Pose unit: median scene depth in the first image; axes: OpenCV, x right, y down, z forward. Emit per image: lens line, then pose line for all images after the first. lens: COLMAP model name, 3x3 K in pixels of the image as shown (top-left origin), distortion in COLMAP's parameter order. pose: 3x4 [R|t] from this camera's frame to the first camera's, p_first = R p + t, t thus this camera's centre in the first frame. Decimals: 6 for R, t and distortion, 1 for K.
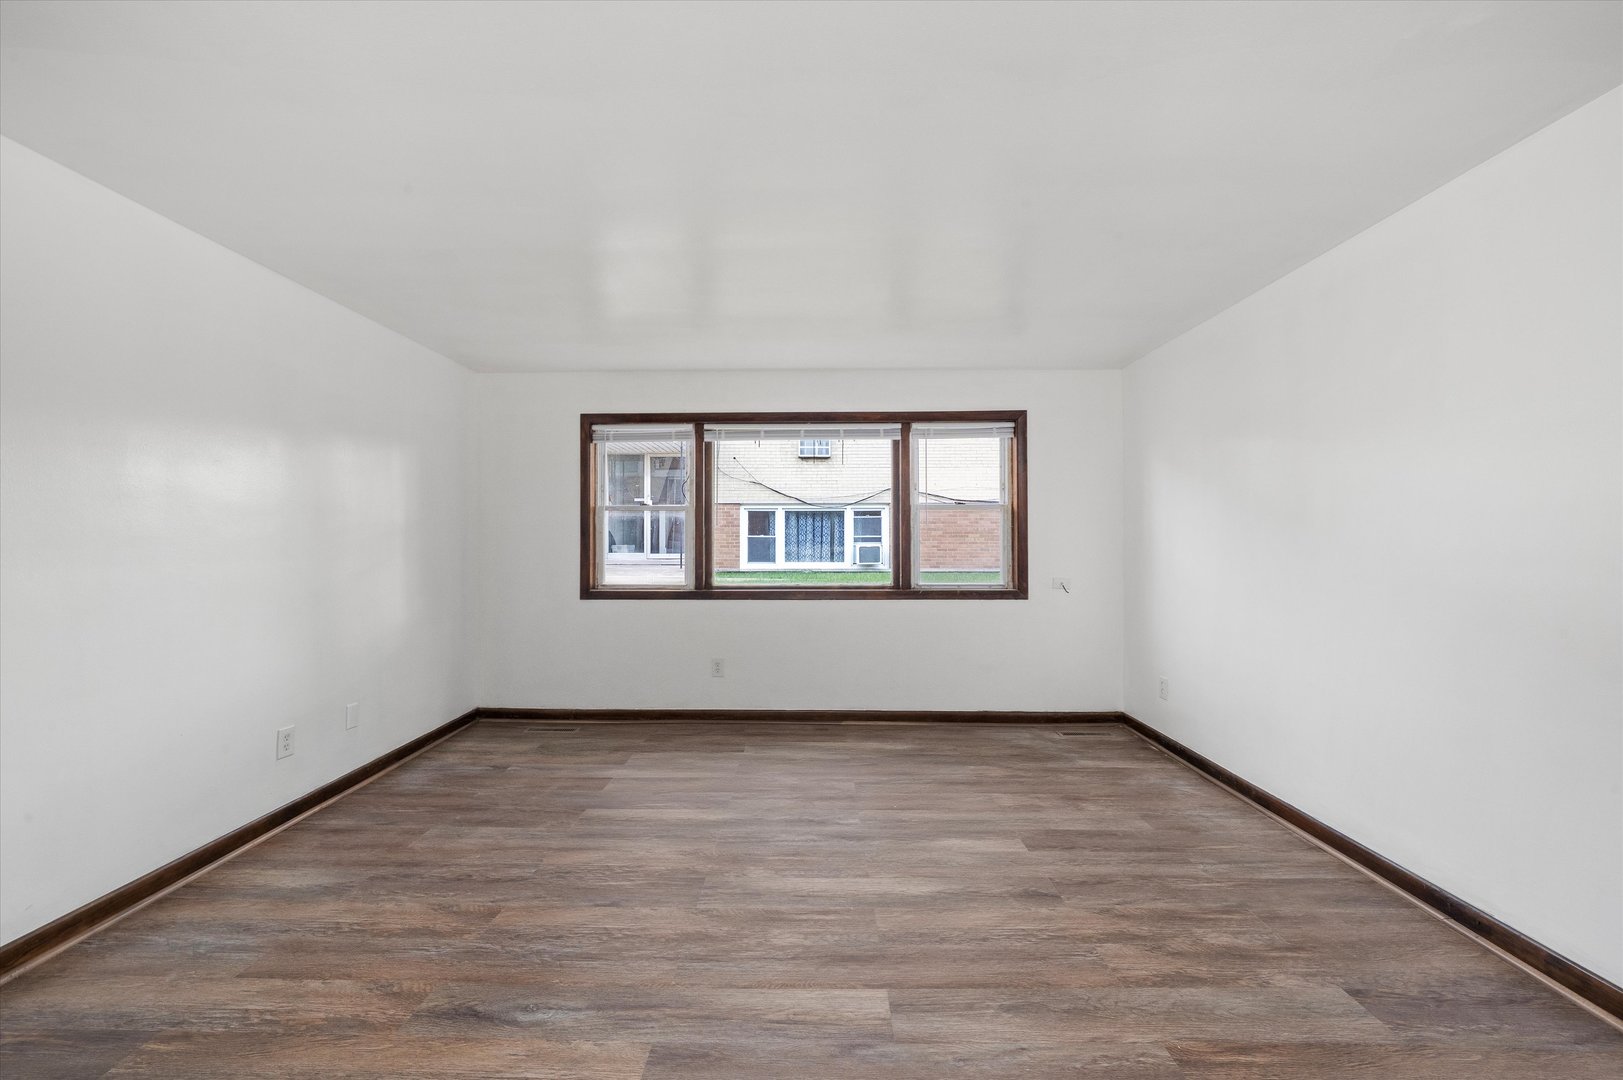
lens RADIAL K [[615.9, 0, 804.4], [0, 615.9, 542.0], [0, 0, 1]] dist [-0.027553, 0.007057]
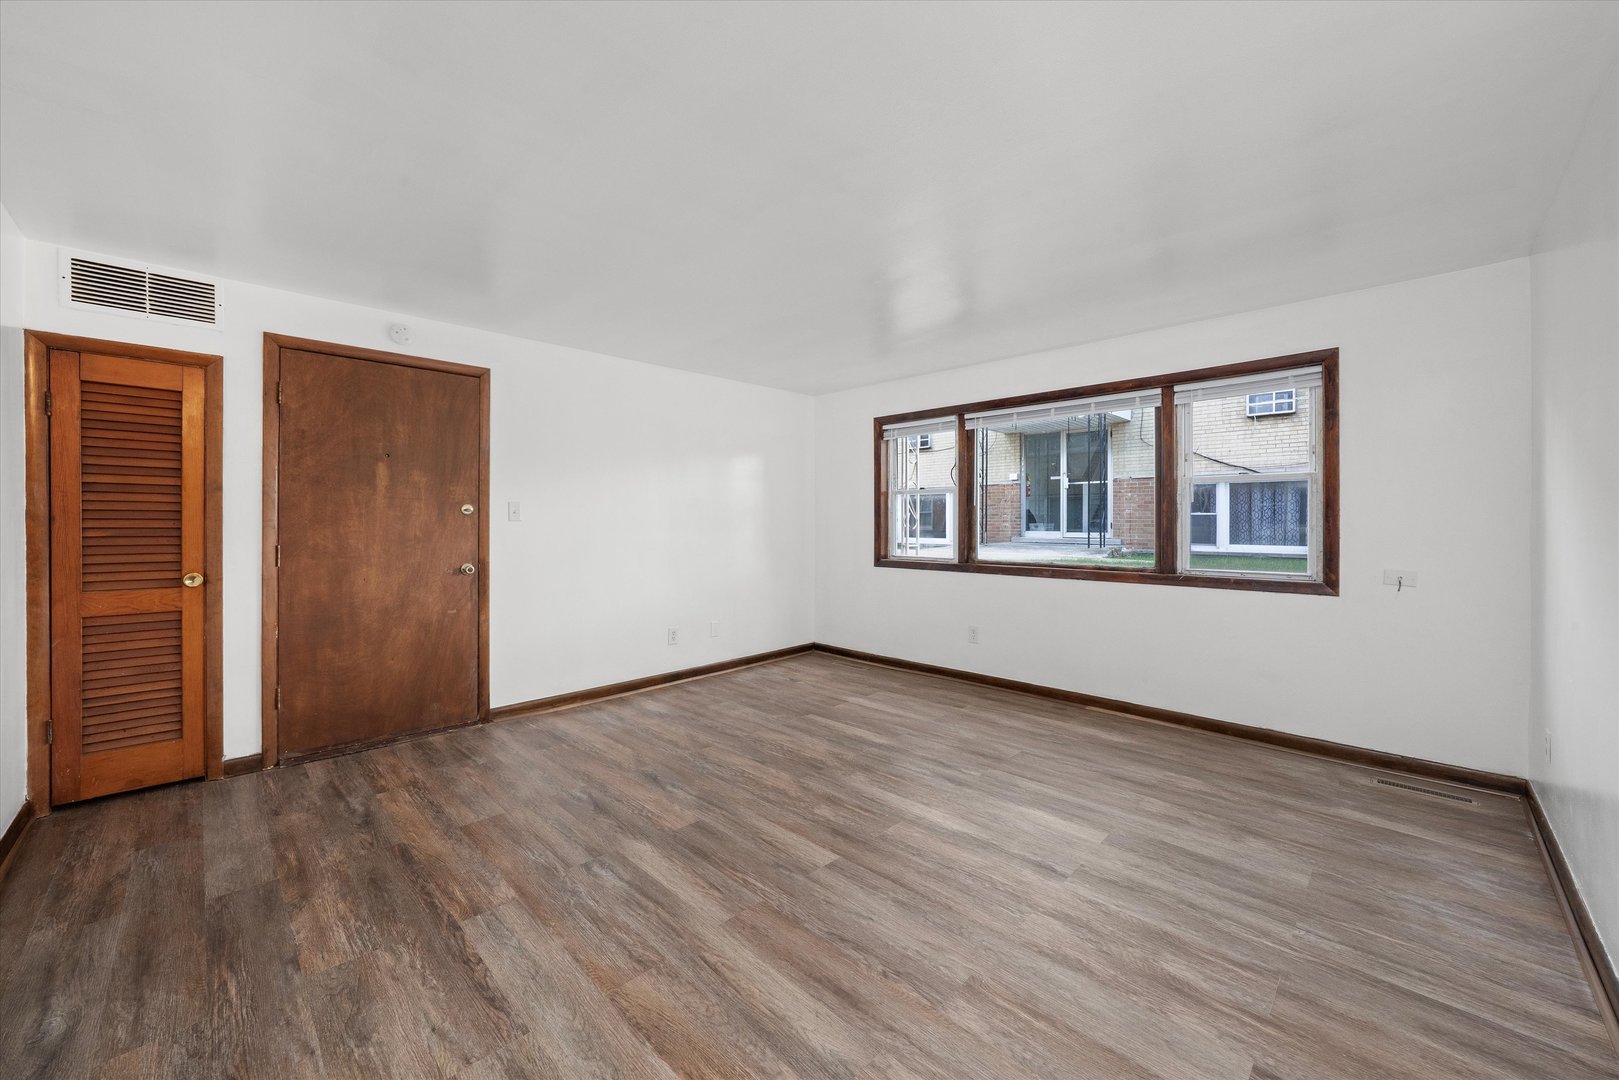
lens RADIAL K [[620.9, 0, 802.0], [0, 620.9, 533.7], [0, 0, 1]] dist [-0.019727, 0.000383]
pose [[0.715785, 0.015536, -0.698148, 0.518431], [-0.000194, 0.999757, 0.022050, -0.001159], [0.698321, -0.015648, 0.715614, -0.008730]]
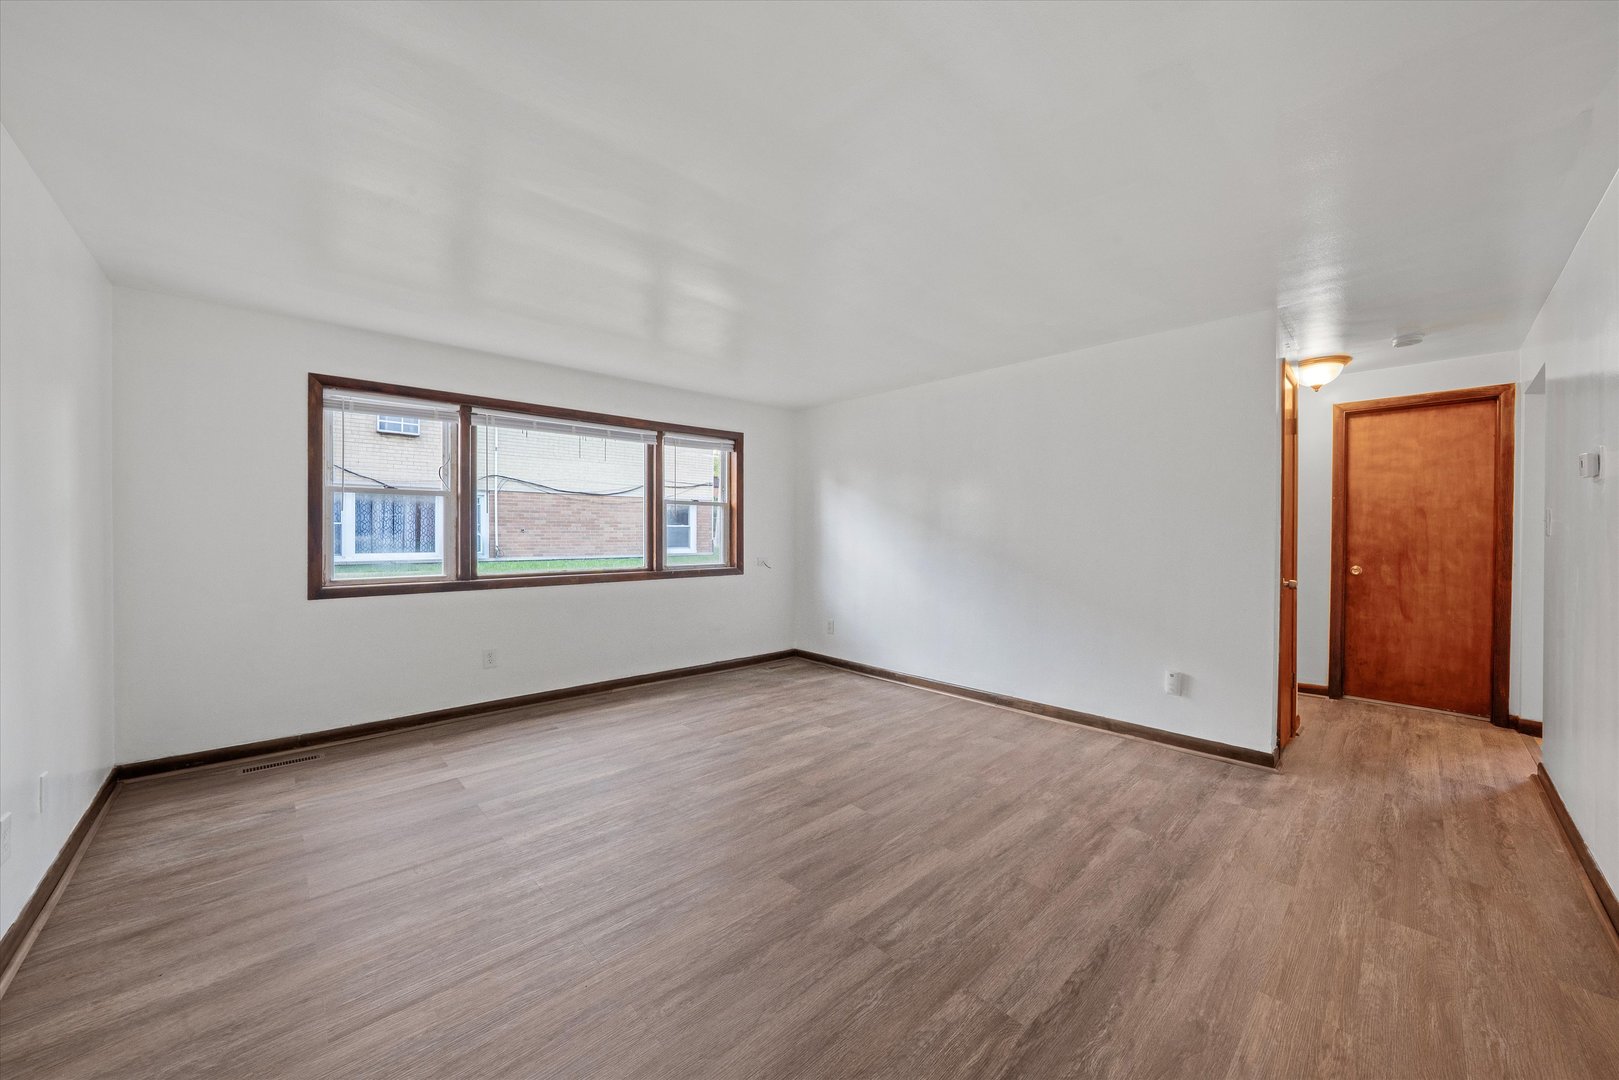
lens RADIAL K [[585.1, 0, 809.5], [0, 585.1, 540.0], [0, 0, 1]] dist [-0.019038, 0.000164]
pose [[0.714976, -0.006465, 0.699119, -0.533137], [-0.004392, 0.999896, 0.013738, 0.000308], [-0.699136, -0.012893, 0.714873, -0.020814]]
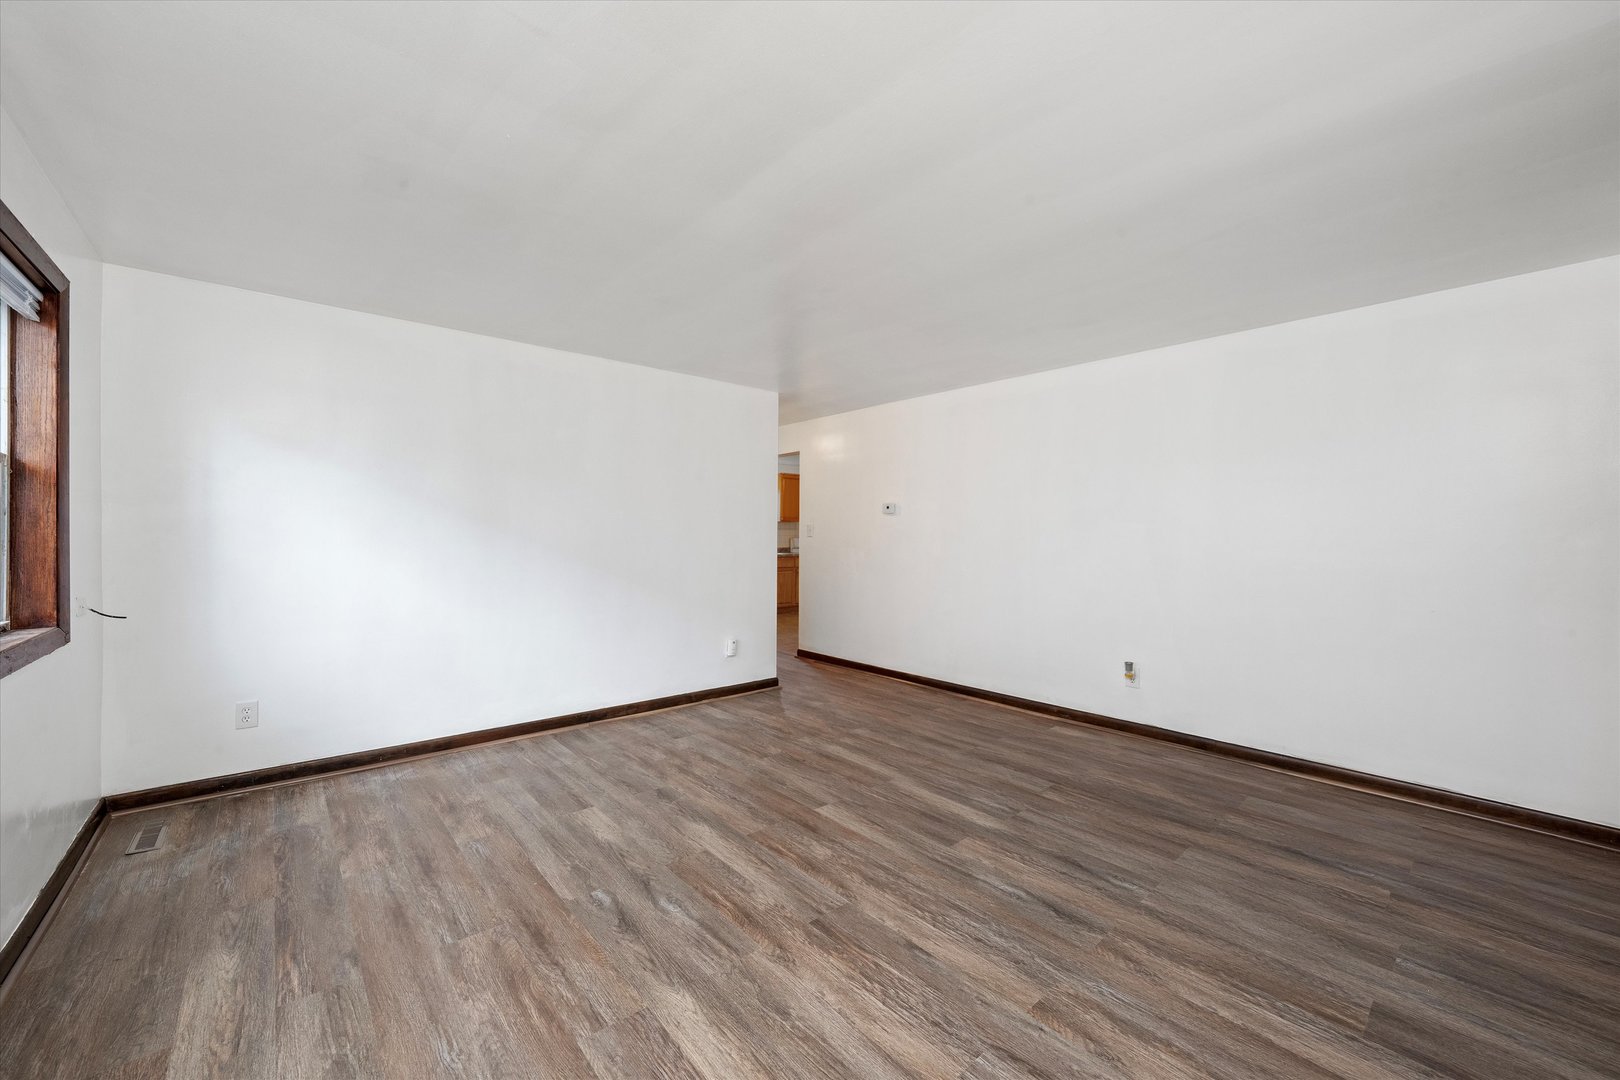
lens RADIAL K [[621.3, 0, 802.5], [0, 621.3, 533.7], [0, 0, 1]] dist [-0.019727, 0.000383]
pose [[-0.665555, -0.002513, 0.746345, -0.558662], [-0.005401, 0.999984, -0.001450, -0.003647], [-0.746329, -0.004996, -0.665558, 1.097194]]
